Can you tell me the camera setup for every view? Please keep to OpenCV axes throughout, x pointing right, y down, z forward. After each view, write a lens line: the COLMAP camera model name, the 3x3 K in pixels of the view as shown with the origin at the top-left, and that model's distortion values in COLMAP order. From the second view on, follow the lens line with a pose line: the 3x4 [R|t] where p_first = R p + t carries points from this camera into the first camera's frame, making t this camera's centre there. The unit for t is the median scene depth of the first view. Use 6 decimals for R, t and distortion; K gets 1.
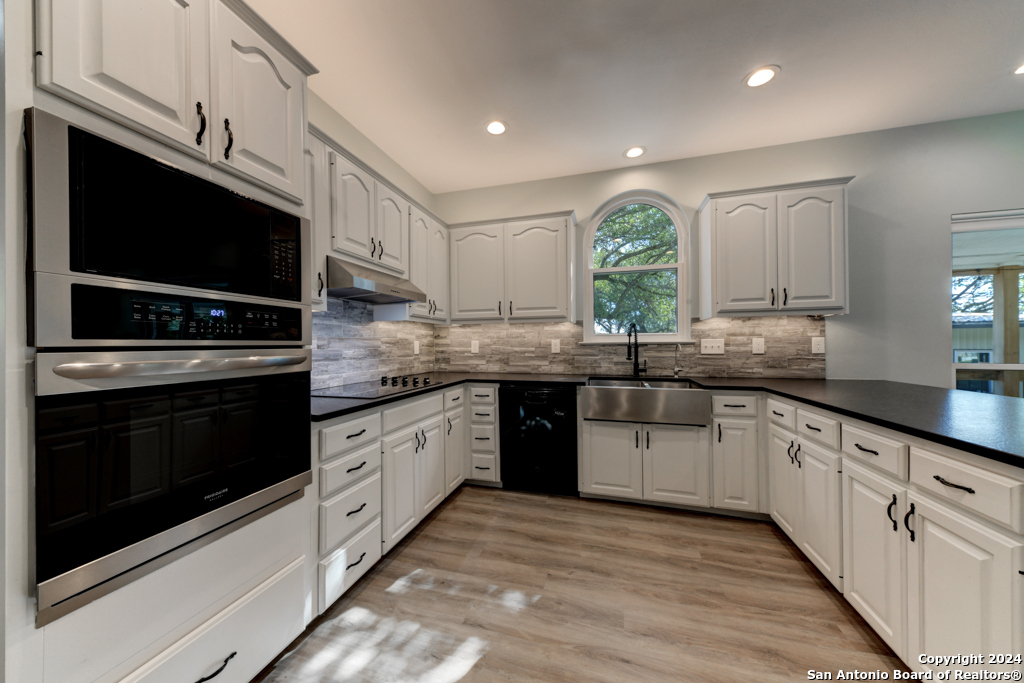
lens RADIAL K [[361.6, 0, 507.1], [0, 361.6, 343.1], [0, 0, 1]] dist [-0.000714, -0.000159]
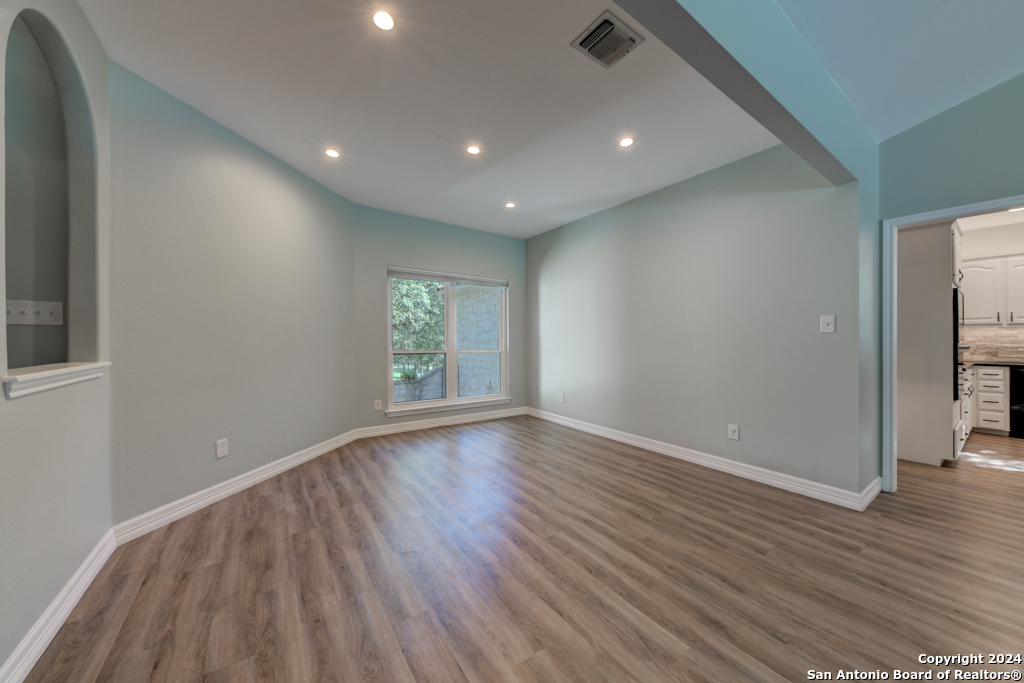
lens RADIAL K [[361.6, 0, 515.6], [0, 361.6, 340.7], [0, 0, 1]] dist [-0.000714, -0.000159]
pose [[0.791530, 0.009755, -0.611052, -0.678234], [-0.003204, 0.999925, 0.011812, -0.012238], [0.611122, -0.007392, 0.791502, -1.362685]]
